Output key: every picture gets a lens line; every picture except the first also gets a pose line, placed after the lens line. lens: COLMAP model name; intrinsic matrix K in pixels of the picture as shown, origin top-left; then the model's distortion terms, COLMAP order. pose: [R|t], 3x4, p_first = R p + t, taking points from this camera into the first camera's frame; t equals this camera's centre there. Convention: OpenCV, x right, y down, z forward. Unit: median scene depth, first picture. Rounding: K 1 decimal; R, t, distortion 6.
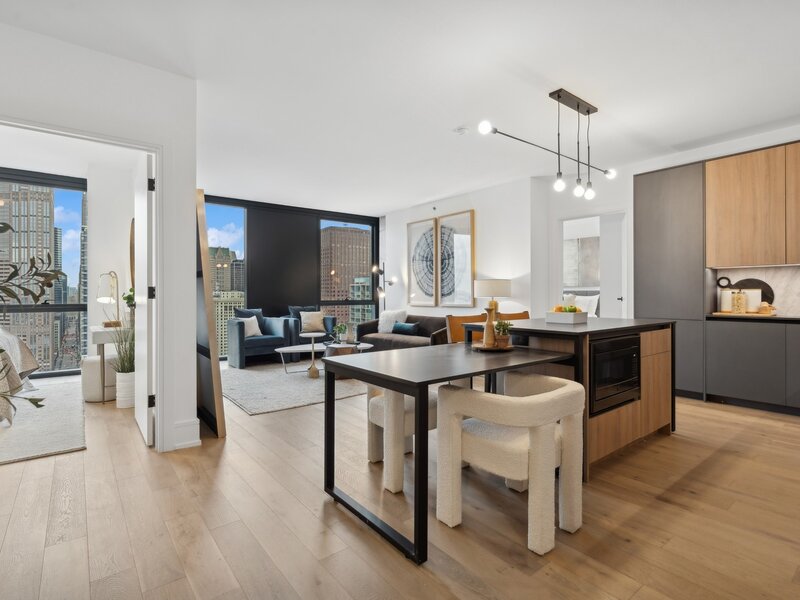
lens RADIAL K [[411.7, 0, 397.8], [0, 411.7, 294.1], [0, 0, 1]] dist [-0.003720, 0.000475]
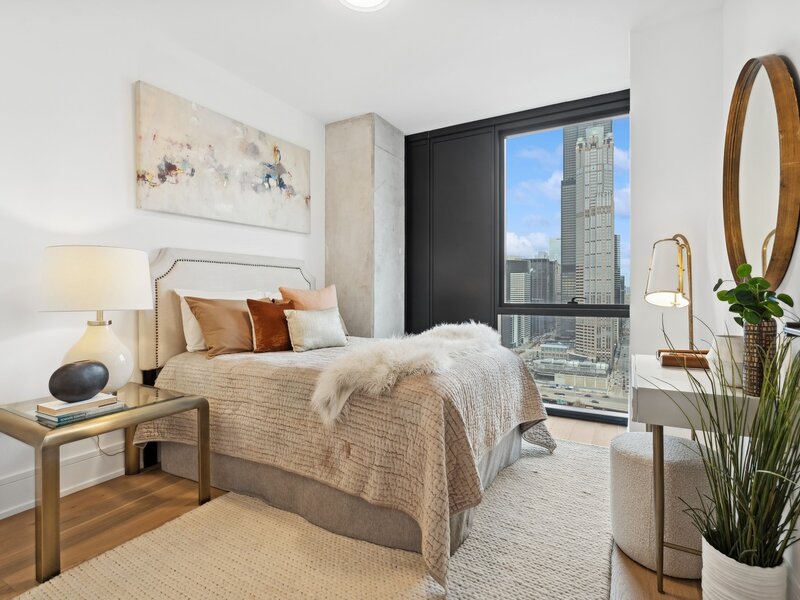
lens RADIAL K [[411.7, 0, 397.8], [0, 411.7, 294.1], [0, 0, 1]] dist [-0.003720, 0.000475]
pose [[0.379422, 0.002463, -0.925221, -0.408714], [0.001237, 0.999994, 0.003170, 0.006910], [0.925223, -0.002347, 0.379417, 0.563489]]
